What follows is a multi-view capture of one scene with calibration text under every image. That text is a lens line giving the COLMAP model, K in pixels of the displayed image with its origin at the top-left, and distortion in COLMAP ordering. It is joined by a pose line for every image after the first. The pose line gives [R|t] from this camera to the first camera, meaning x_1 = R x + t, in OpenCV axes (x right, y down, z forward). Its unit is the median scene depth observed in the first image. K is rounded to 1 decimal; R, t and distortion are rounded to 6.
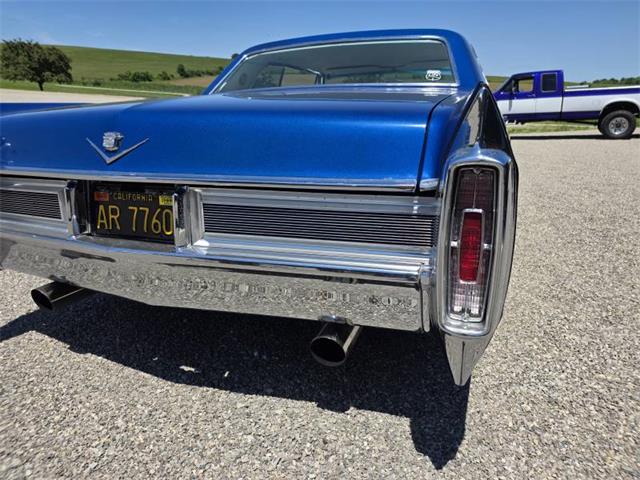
lens RADIAL K [[434.4, 0, 322.7], [0, 434.4, 241.8], [0, 0, 1]] dist [0.027577, -0.012519]
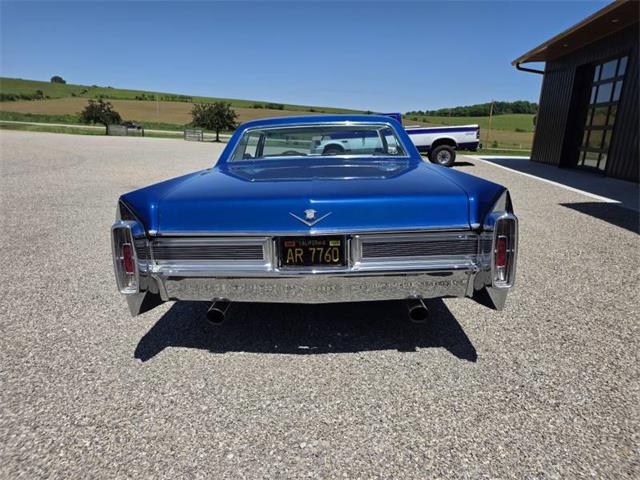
lens RADIAL K [[433.2, 0, 315.9], [0, 433.2, 241.4], [0, 0, 1]] dist [0.054556, -0.041883]
pose [[0.944830, -0.083079, 0.316850, -0.960636], [0.101211, 0.994013, -0.041173, -0.032564], [-0.311532, 0.070970, 0.947582, -0.681981]]
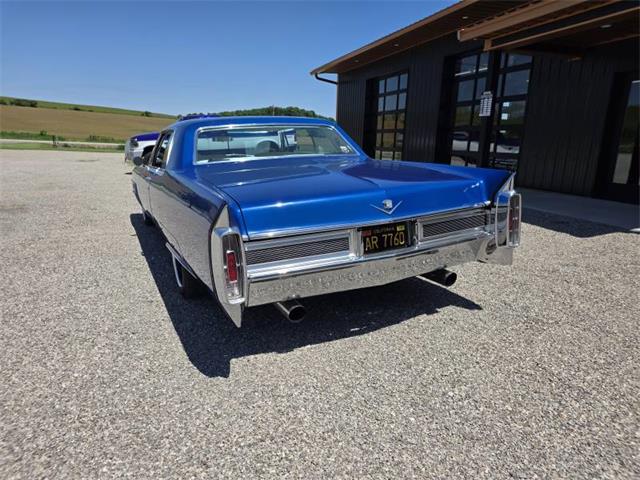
lens RADIAL K [[433.2, 0, 323.5], [0, 433.2, 242.8], [0, 0, 1]] dist [0.054556, -0.041883]
pose [[0.674242, -0.185716, 0.714778, -2.024304], [0.228185, 0.972894, 0.037536, -0.179593], [-0.702374, 0.137793, 0.698344, -0.197474]]
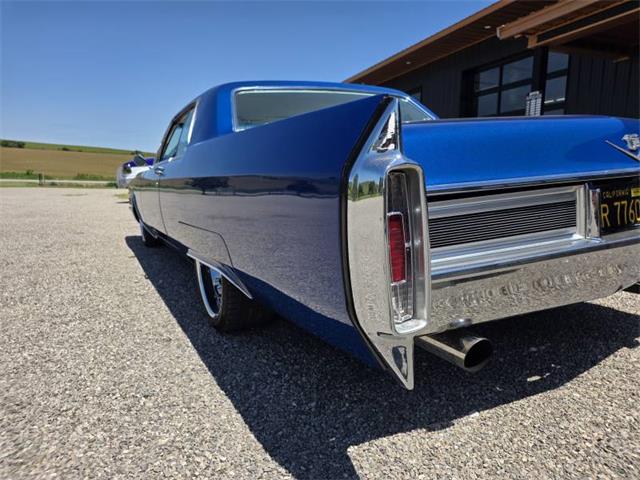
lens RADIAL K [[433.2, 0, 328.5], [0, 433.2, 239.3], [0, 0, 1]] dist [0.054556, -0.041883]
pose [[0.646215, -0.134295, 0.751246, -1.720372], [0.250459, 0.967192, -0.042545, -0.122492], [-0.720886, 0.215650, 0.658649, 0.793274]]
